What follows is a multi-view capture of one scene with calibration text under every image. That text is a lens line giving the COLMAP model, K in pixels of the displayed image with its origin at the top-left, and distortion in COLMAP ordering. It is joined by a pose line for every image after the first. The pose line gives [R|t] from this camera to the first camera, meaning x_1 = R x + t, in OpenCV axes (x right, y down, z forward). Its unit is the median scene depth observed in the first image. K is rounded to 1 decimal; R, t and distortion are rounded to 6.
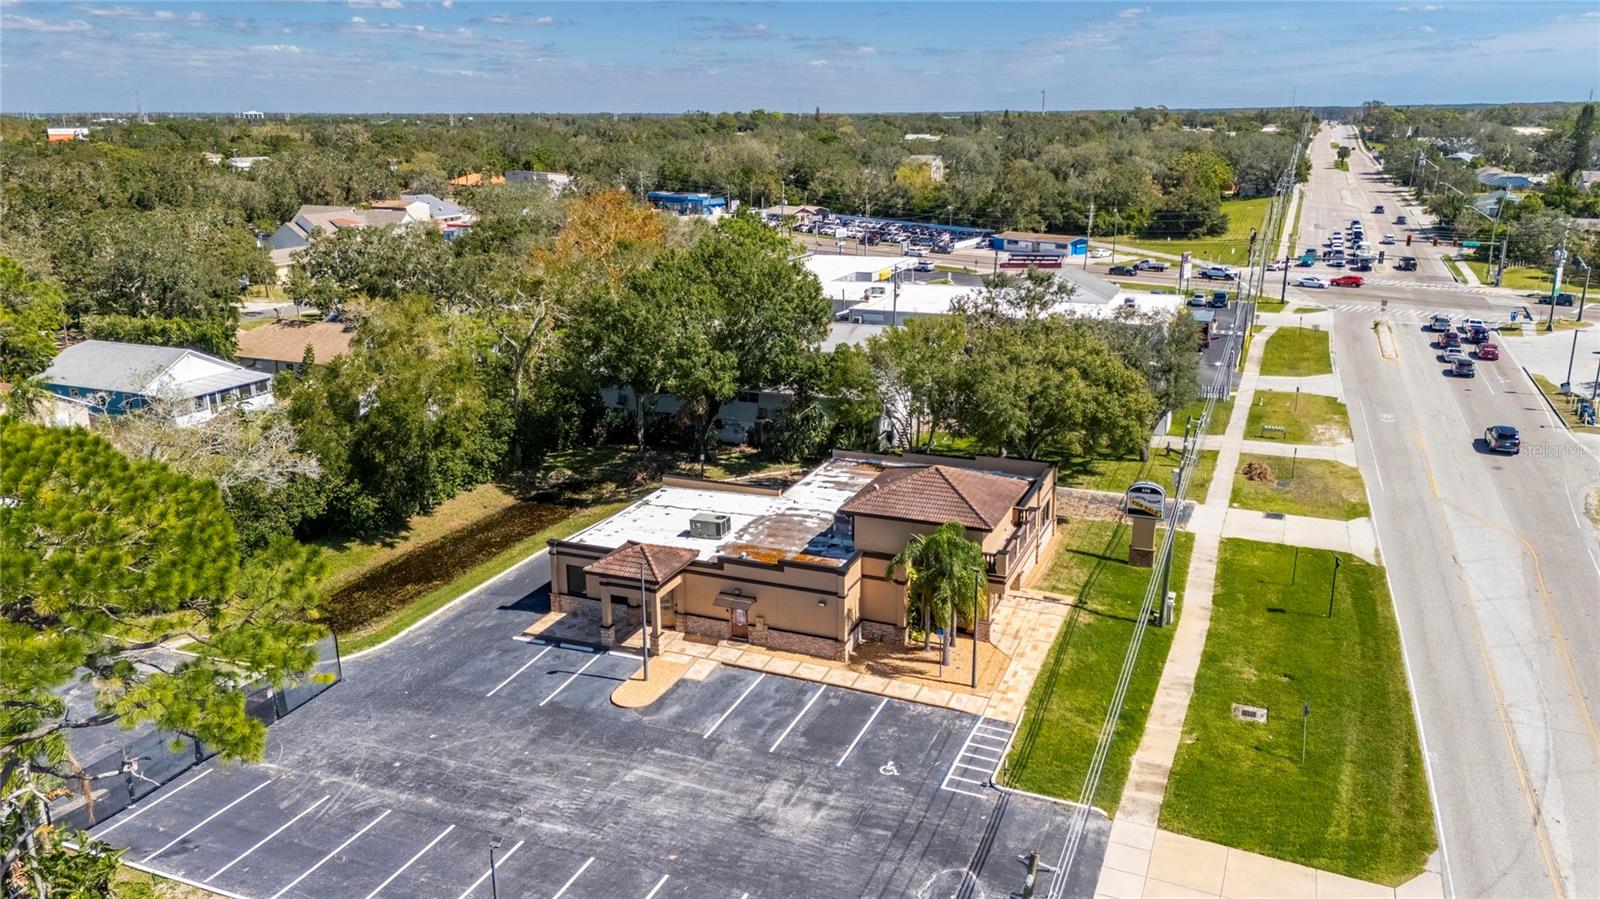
lens RADIAL K [[1175.5, 0, 806.7], [0, 1175.5, 437.3], [0, 0, 1]] dist [0.078280, -0.081191]
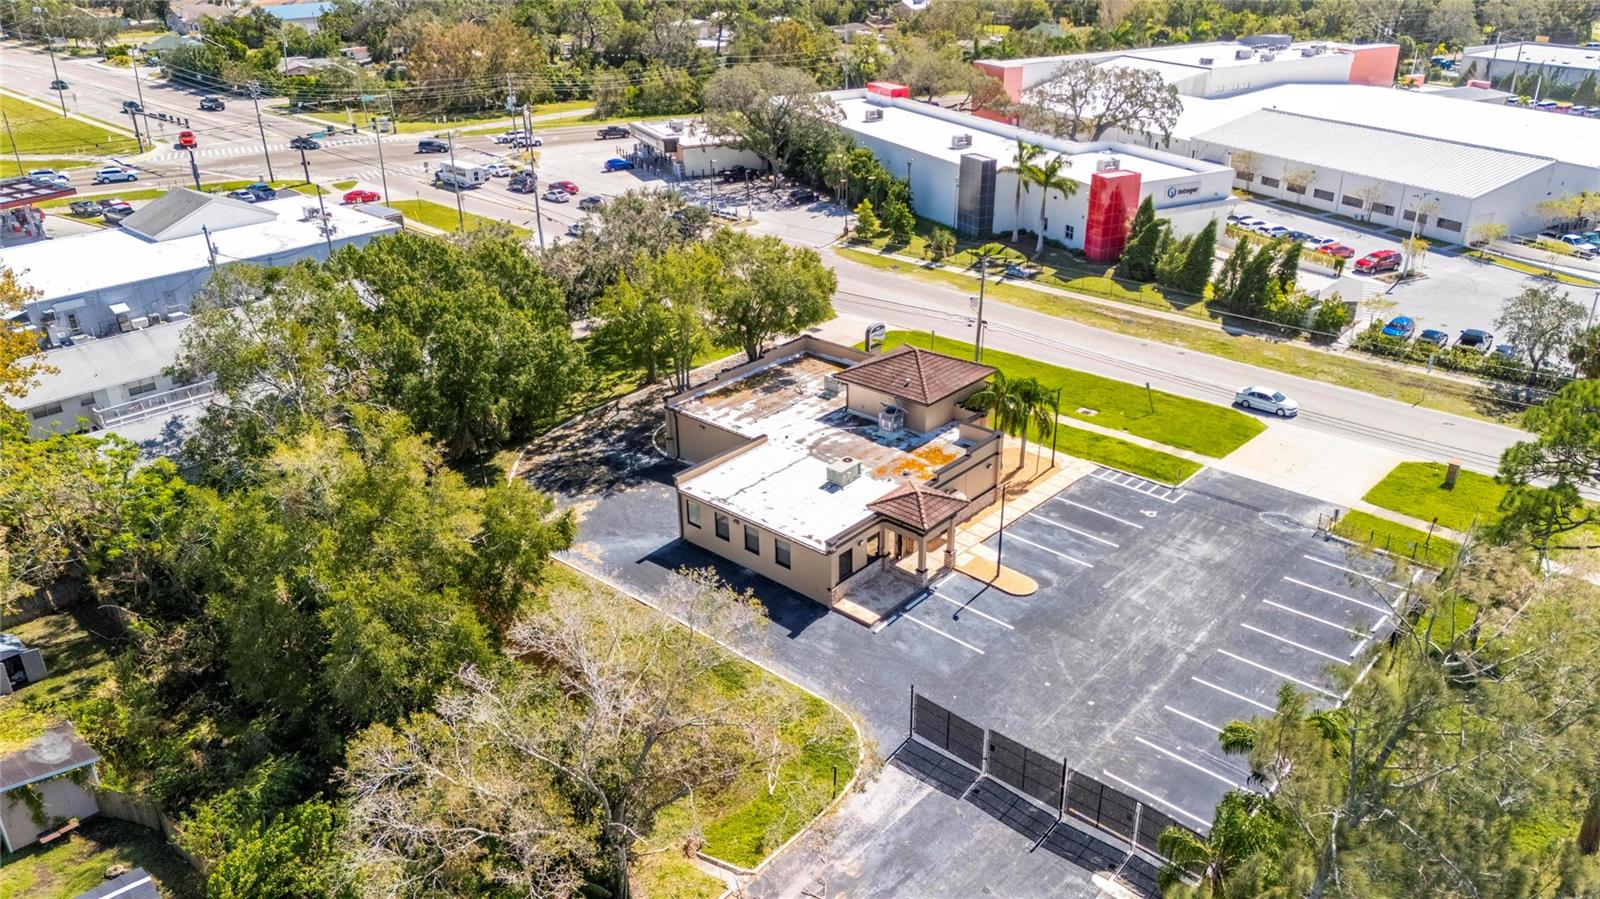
lens RADIAL K [[1175.5, 0, 806.7], [0, 1175.5, 437.3], [0, 0, 1]] dist [0.078280, -0.081191]
pose [[0.329565, -0.385744, 0.861736, -1.168459], [0.258614, 0.914701, 0.310548, -0.345763], [-0.908023, 0.120511, 0.401212, 0.661267]]
